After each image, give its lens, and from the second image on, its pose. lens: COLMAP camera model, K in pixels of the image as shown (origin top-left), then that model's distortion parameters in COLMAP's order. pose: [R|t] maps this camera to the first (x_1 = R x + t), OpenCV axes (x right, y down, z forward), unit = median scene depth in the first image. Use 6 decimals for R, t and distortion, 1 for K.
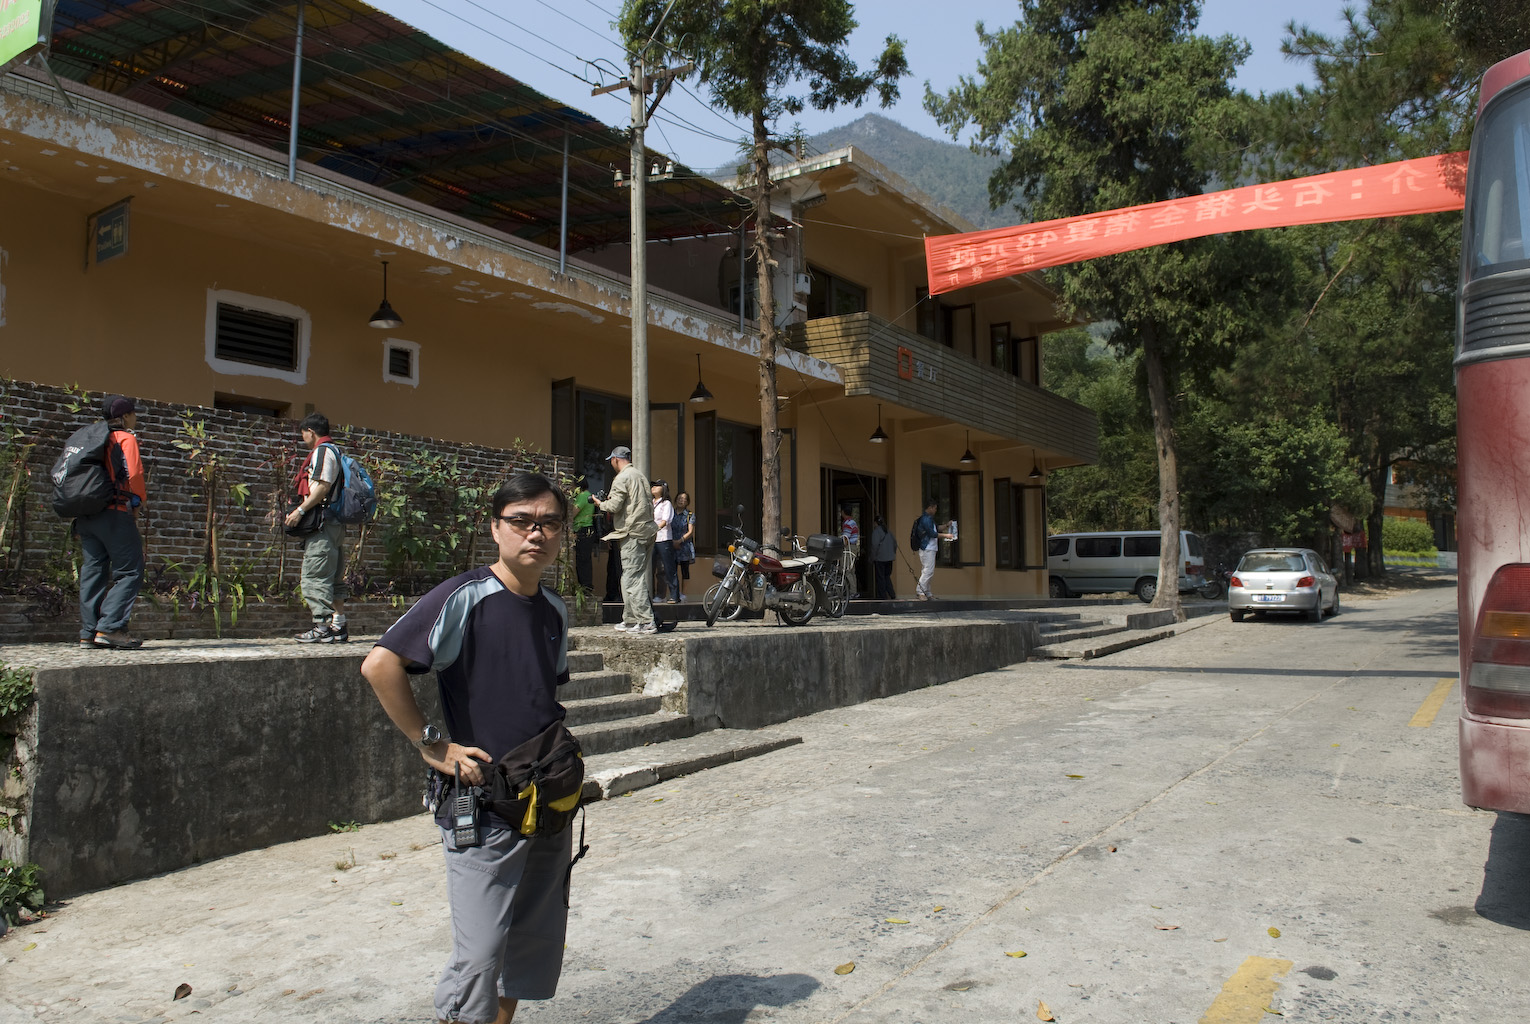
lens RADIAL K [[1133.2, 0, 765.0], [0, 1133.2, 512.0], [0, 0, 1]] dist [-0.034350, -0.005345]
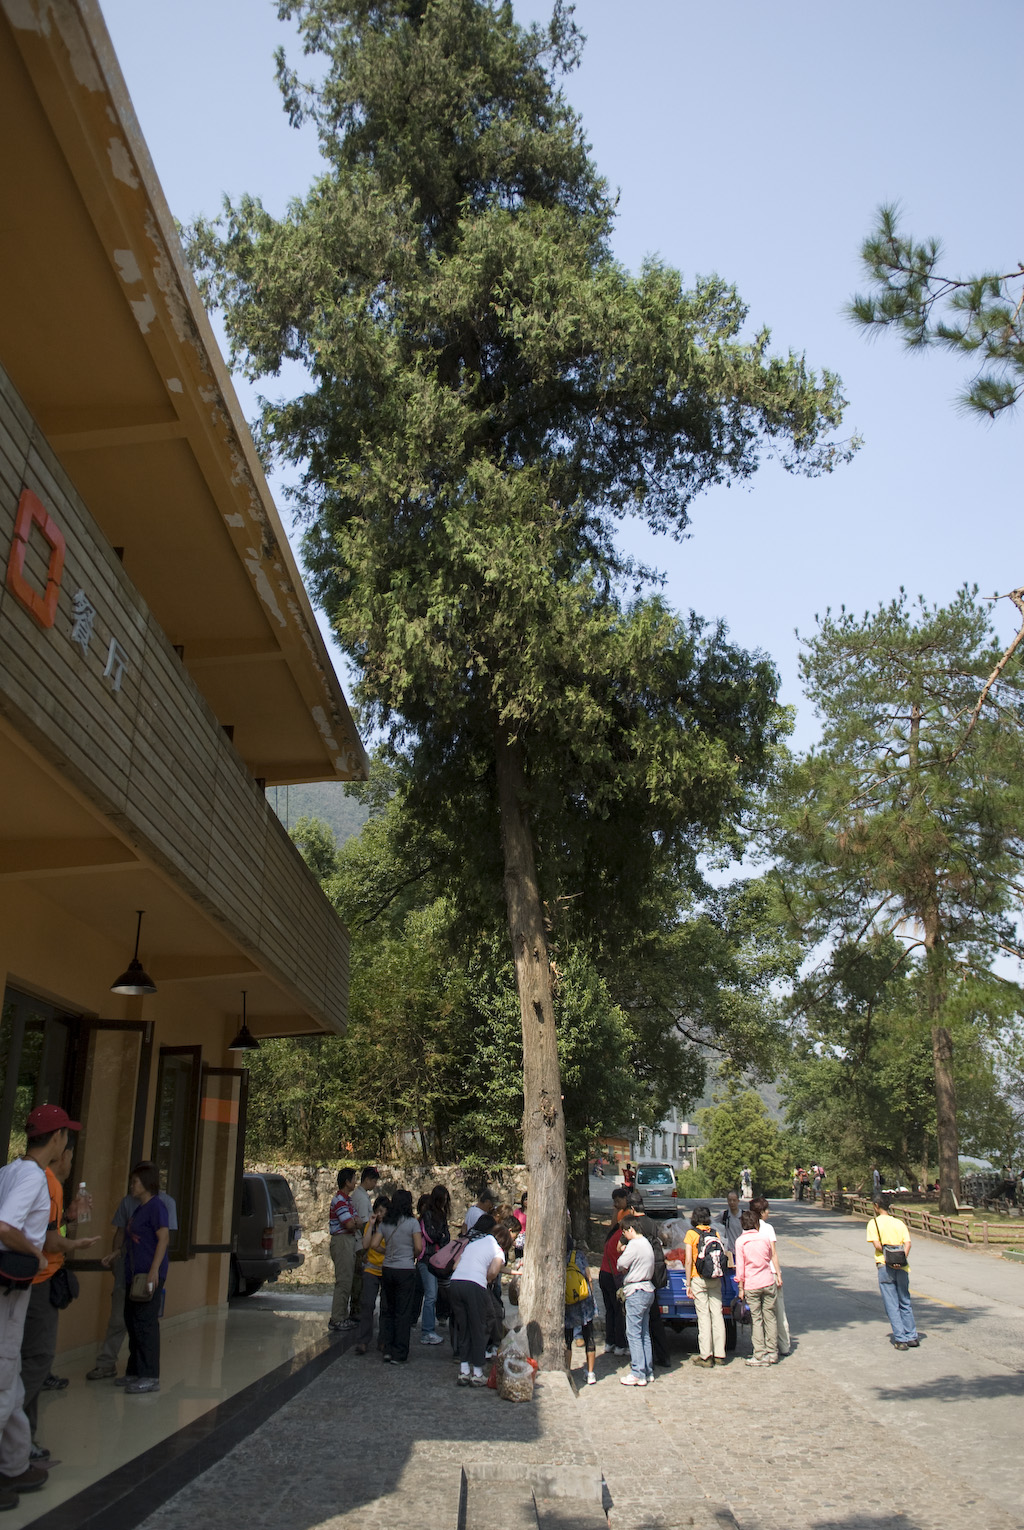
lens RADIAL K [[1133.2, 0, 512.0], [0, 1133.2, 765.0], [0, 0, 1]] dist [-0.034350, -0.005345]
pose [[0.840364, 0.196860, 0.505009, 0.077166], [-0.030913, 0.947604, -0.317948, 0.001923], [-0.541140, 0.251581, 0.802418, 0.593640]]
